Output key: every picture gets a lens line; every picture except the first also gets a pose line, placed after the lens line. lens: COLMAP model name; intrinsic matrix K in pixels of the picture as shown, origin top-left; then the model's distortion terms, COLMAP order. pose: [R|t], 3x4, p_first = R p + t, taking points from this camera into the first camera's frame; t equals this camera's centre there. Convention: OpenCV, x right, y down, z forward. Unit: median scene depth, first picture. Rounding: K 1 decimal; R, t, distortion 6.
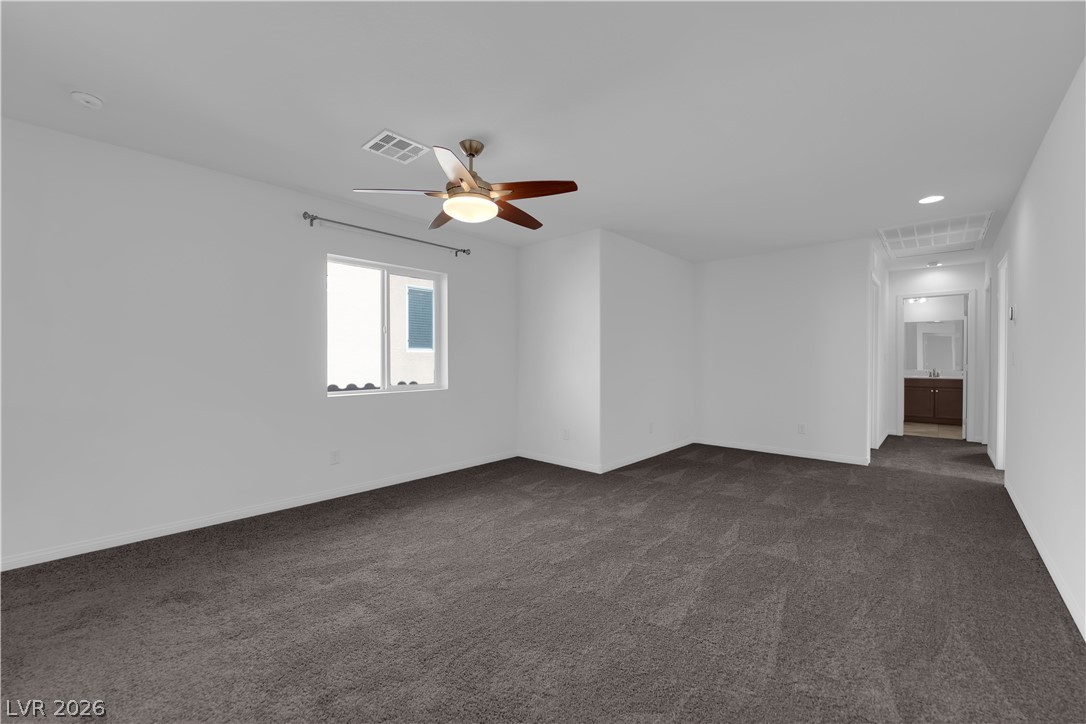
lens RADIAL K [[437.2, 0, 538.6], [0, 437.2, 363.9], [0, 0, 1]] dist [-0.009614, -0.003657]
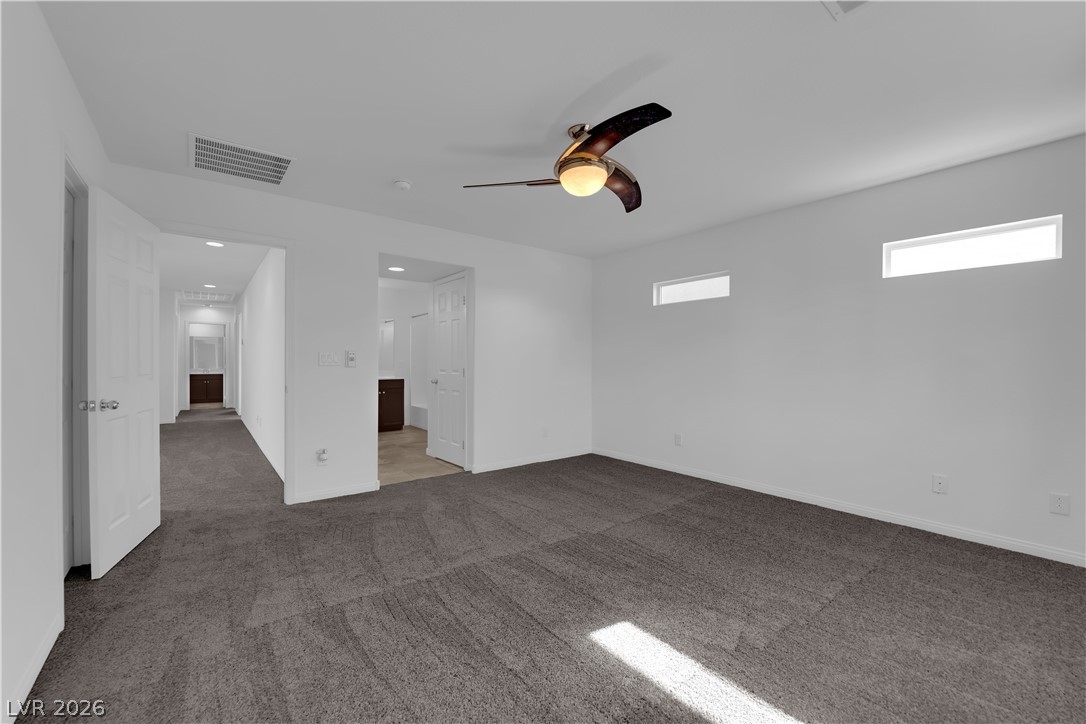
lens RADIAL K [[437.2, 0, 538.6], [0, 437.2, 363.9], [0, 0, 1]] dist [-0.009614, -0.003657]
pose [[0.163309, -0.005911, 0.986557, -0.494885], [0.010928, 0.999932, 0.004182, 0.005603], [-0.986514, 0.010098, 0.163362, -0.497459]]
